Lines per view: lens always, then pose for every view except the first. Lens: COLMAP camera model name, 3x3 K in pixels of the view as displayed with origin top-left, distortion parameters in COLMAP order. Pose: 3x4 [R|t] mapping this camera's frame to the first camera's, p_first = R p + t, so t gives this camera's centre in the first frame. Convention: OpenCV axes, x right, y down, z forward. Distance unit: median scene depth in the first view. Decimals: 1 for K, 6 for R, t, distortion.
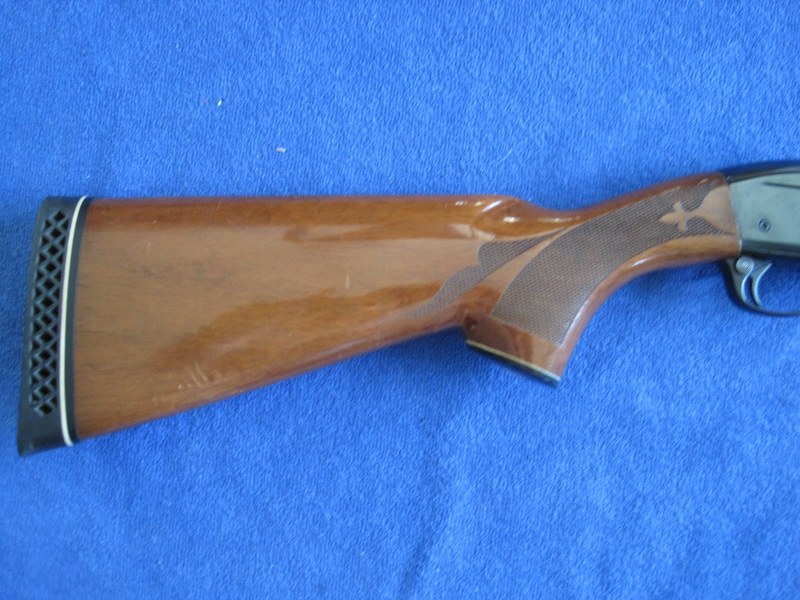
lens RADIAL K [[926.3, 0, 399.6], [0, 926.3, 293.3], [0, 0, 1]] dist [-0.138379, 0.000000]
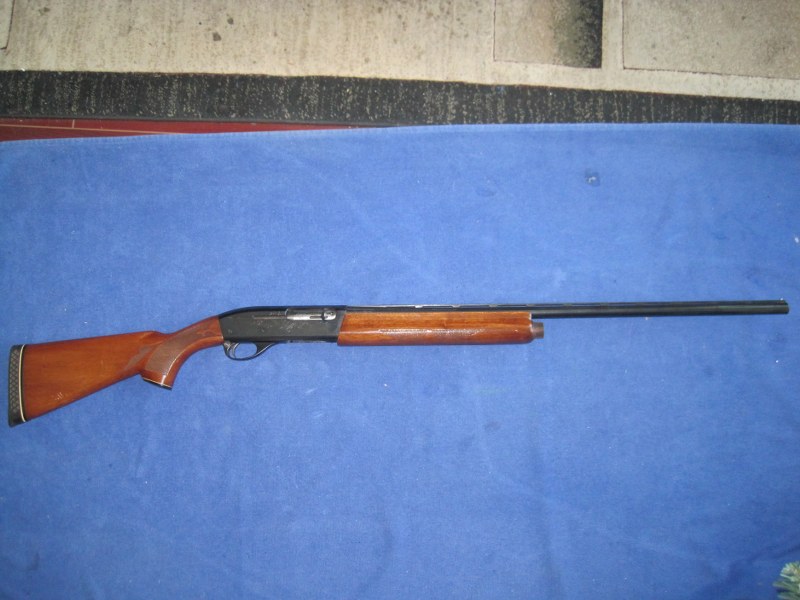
lens RADIAL K [[926.3, 0, 399.1], [0, 926.3, 301.8], [0, 0, 1]] dist [-0.138379, 0.000000]
pose [[0.993420, -0.107762, -0.038775, 1.030478], [0.103892, 0.990431, -0.090850, 0.160201], [0.048194, 0.086223, 0.995109, -1.976813]]
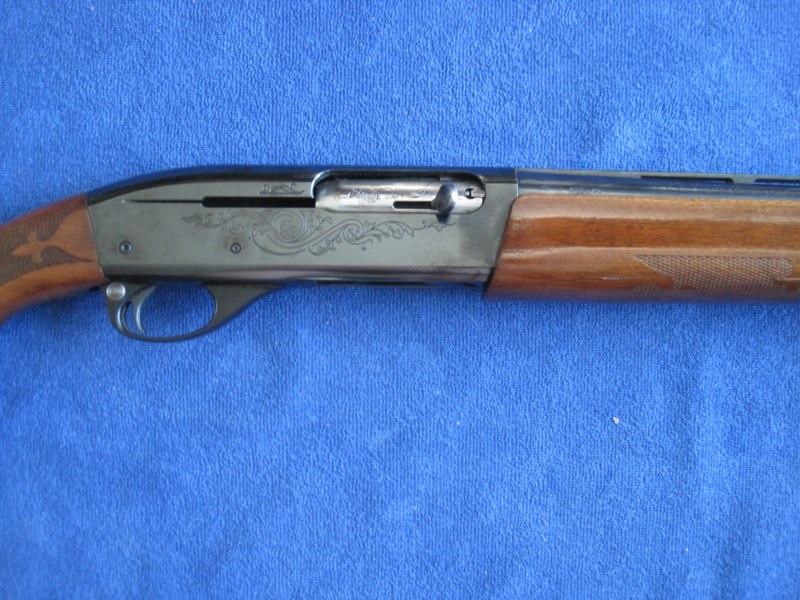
lens RADIAL K [[926.3, 0, 399.5], [0, 926.3, 303.8], [0, 0, 1]] dist [-0.138379, 0.000000]
pose [[0.996209, -0.080529, -0.032913, 0.655678], [0.082089, 0.995411, 0.049168, -0.037991], [0.028802, -0.051683, 0.998248, 0.067253]]
